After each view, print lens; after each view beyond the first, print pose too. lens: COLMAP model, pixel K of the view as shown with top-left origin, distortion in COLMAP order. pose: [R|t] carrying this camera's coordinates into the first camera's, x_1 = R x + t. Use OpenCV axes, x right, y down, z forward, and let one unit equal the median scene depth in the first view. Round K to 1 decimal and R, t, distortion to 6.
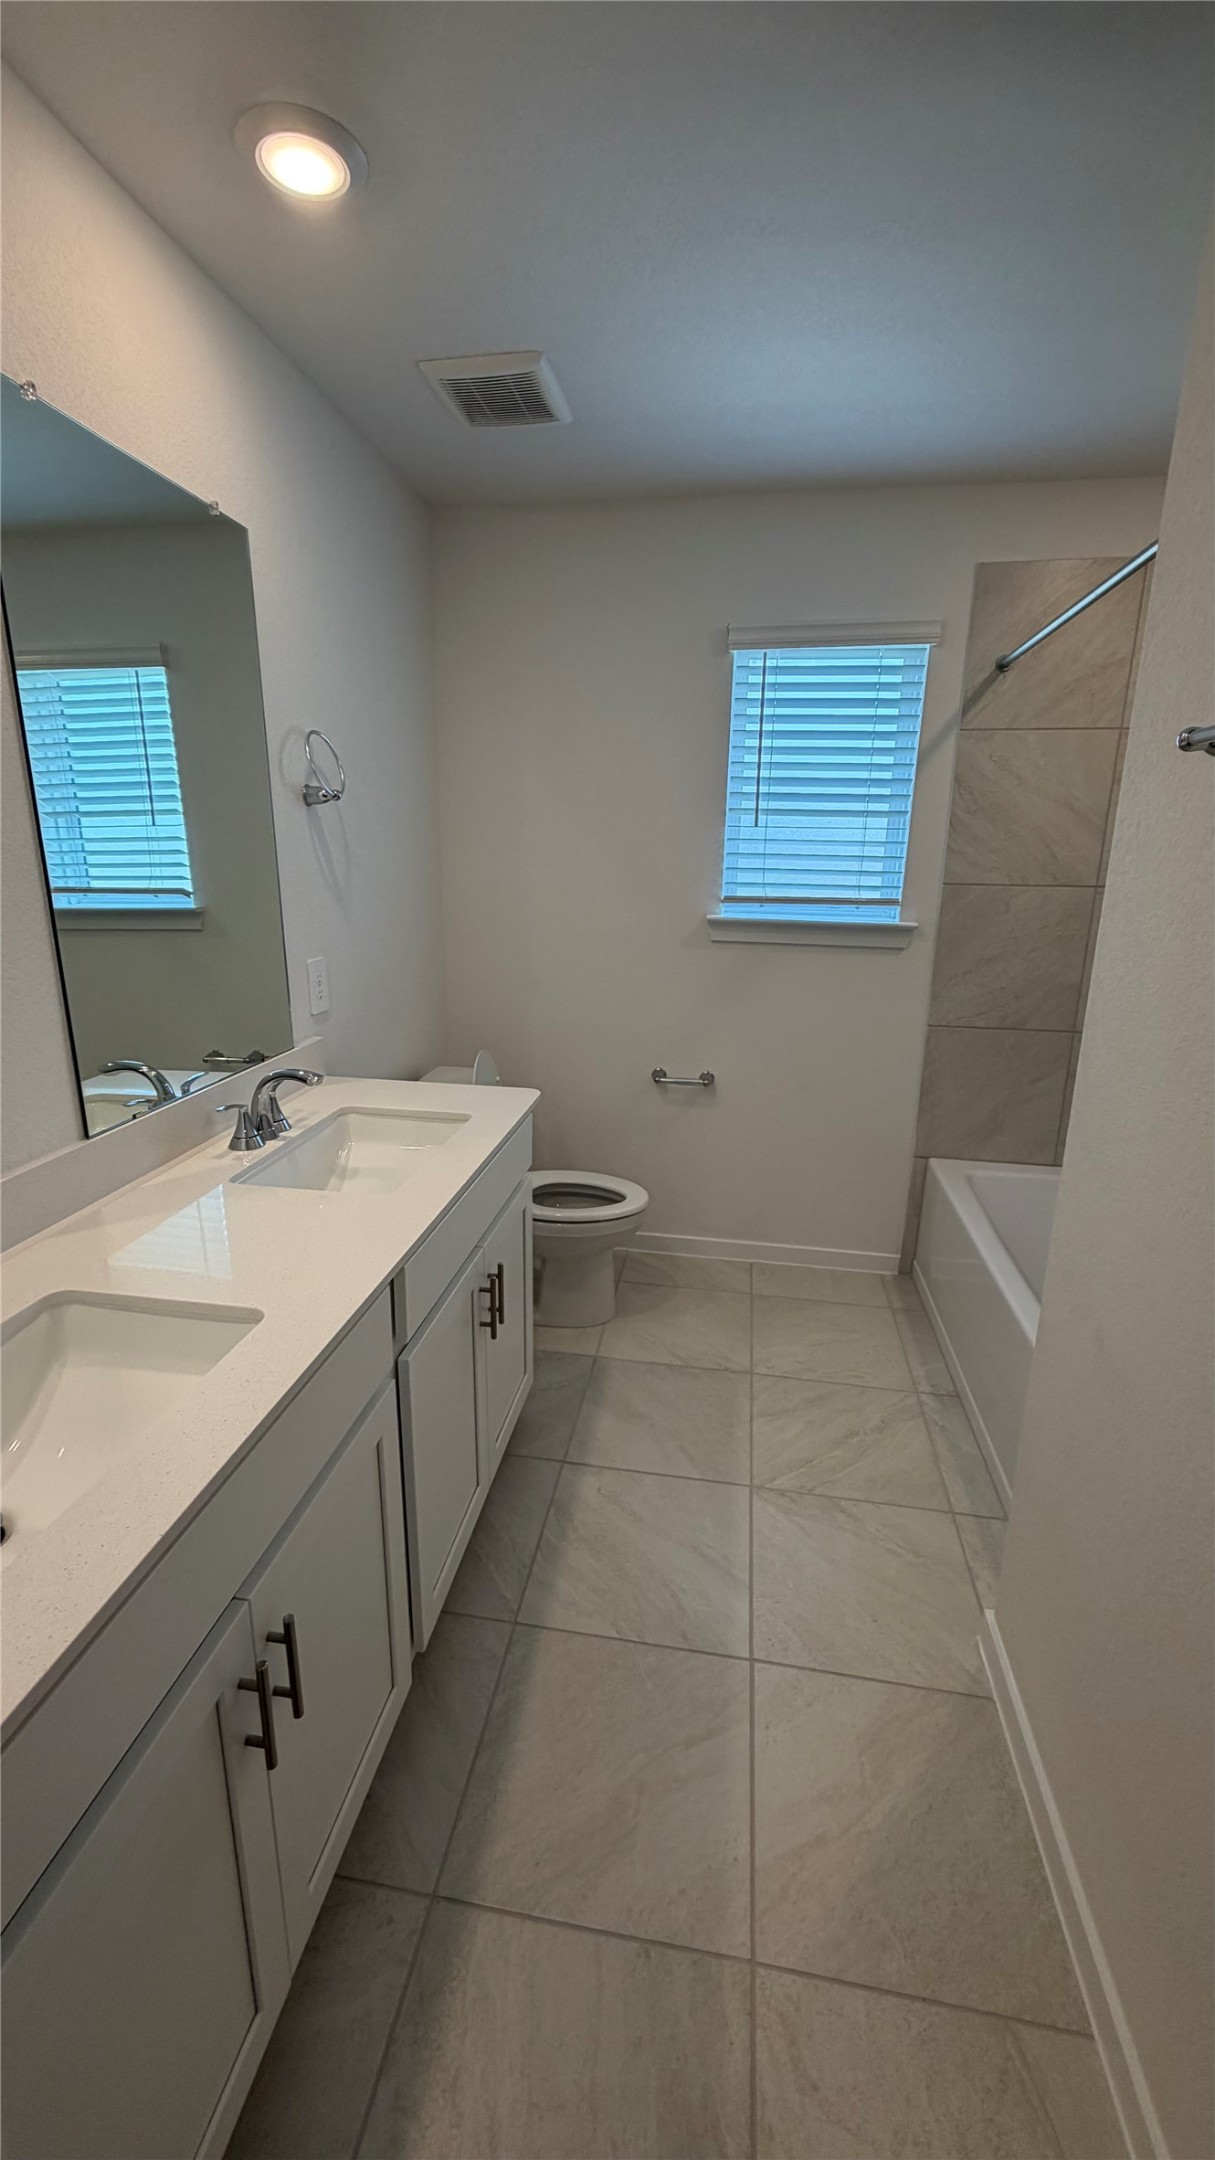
lens RADIAL K [[860.3, 0, 608.9], [0, 860.3, 1075.8], [0, 0, 1]] dist [0.001866, 0.000028]
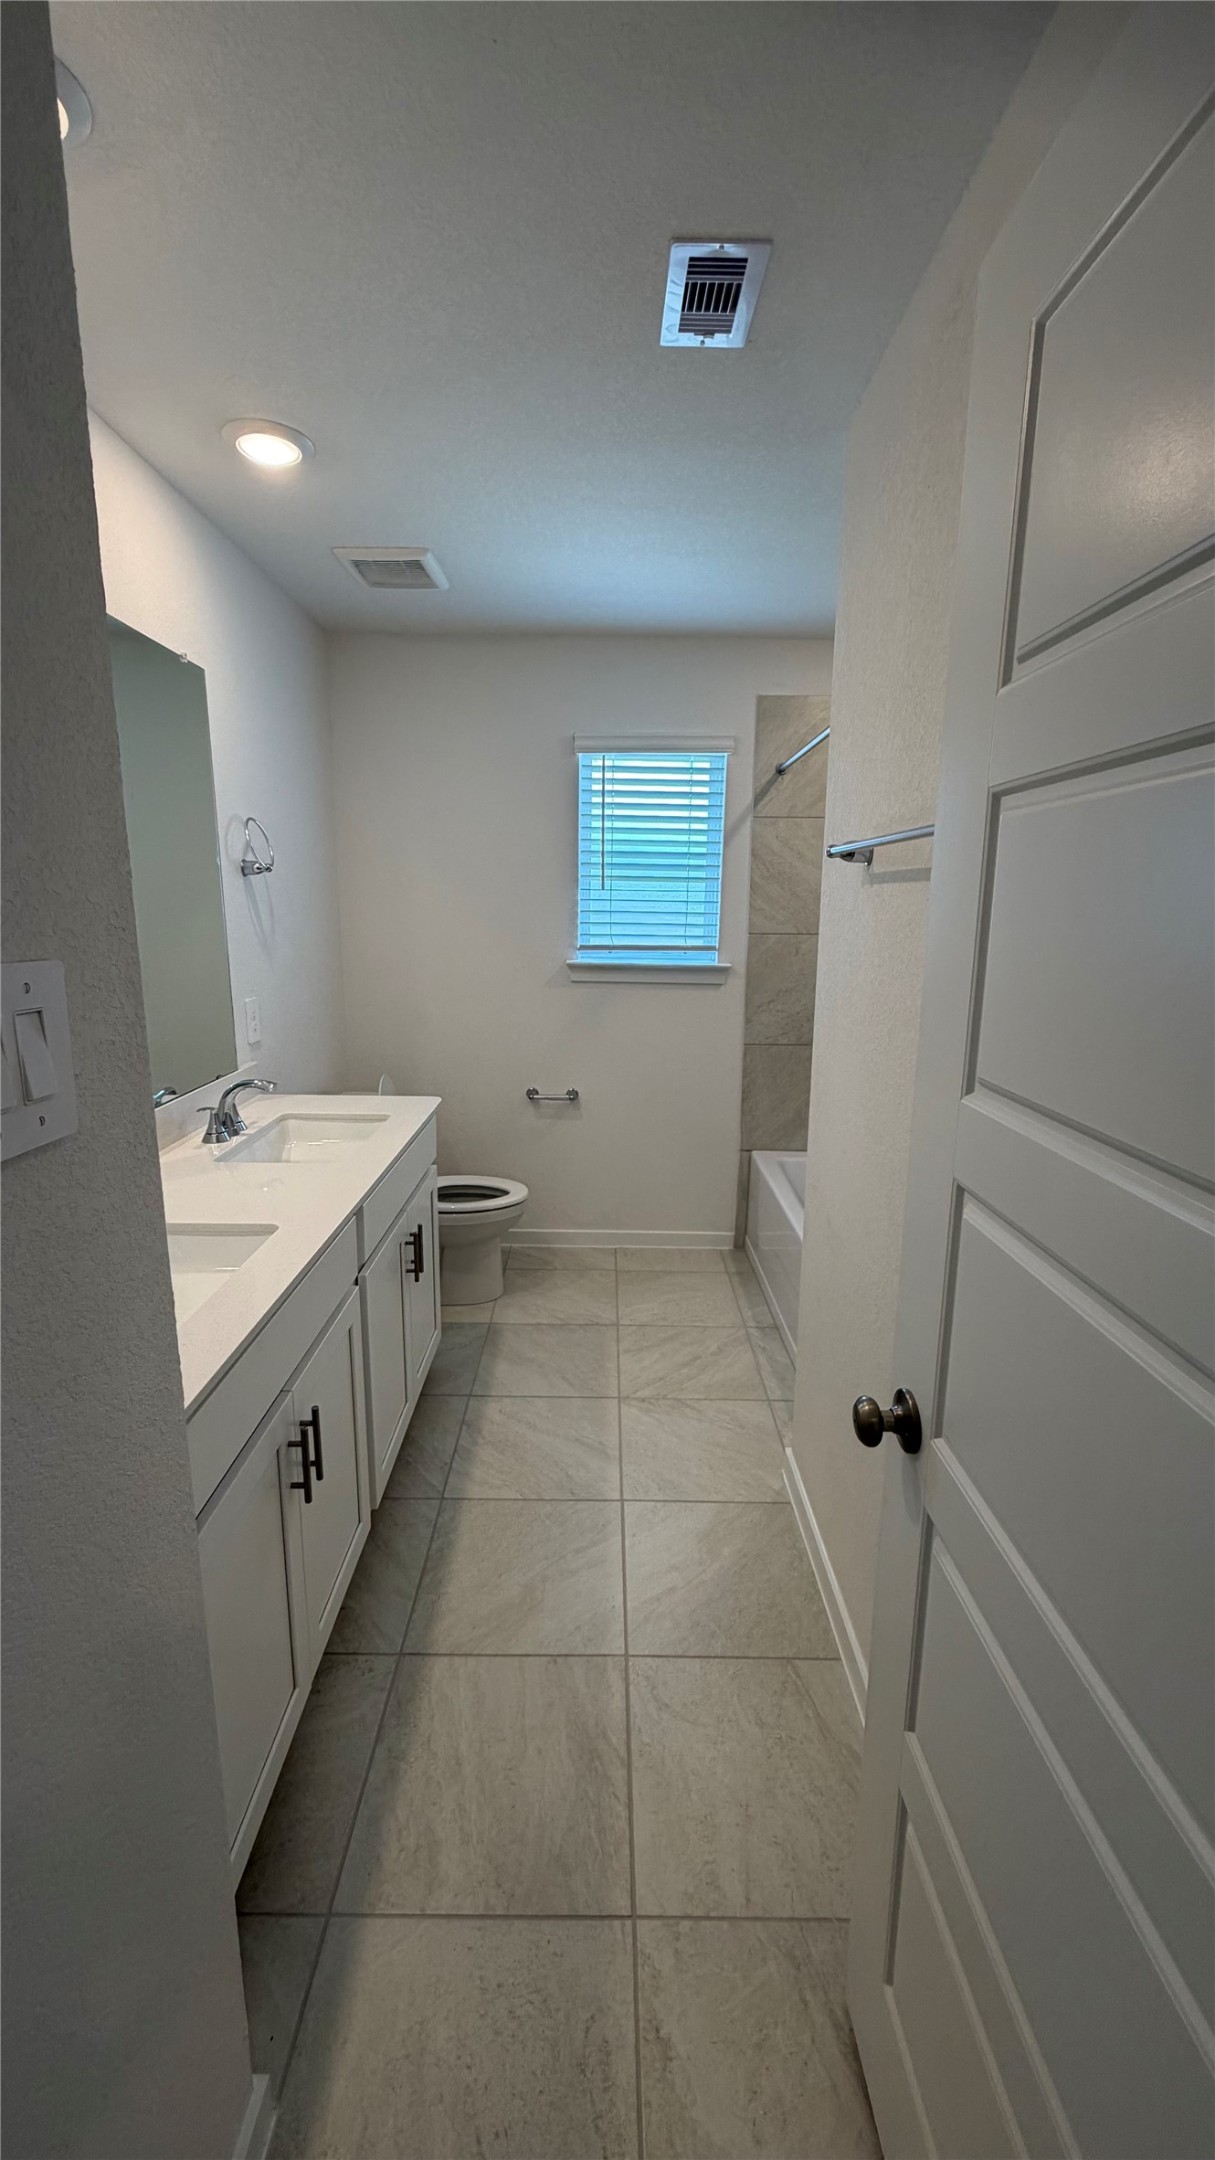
lens RADIAL K [[860.3, 0, 604.3], [0, 860.3, 1076.1], [0, 0, 1]] dist [0.001866, 0.000028]
pose [[0.987893, -0.034702, 0.151207, -0.027345], [0.043601, 0.997481, -0.055943, 0.055063], [-0.148885, 0.061859, 0.986918, -0.235859]]
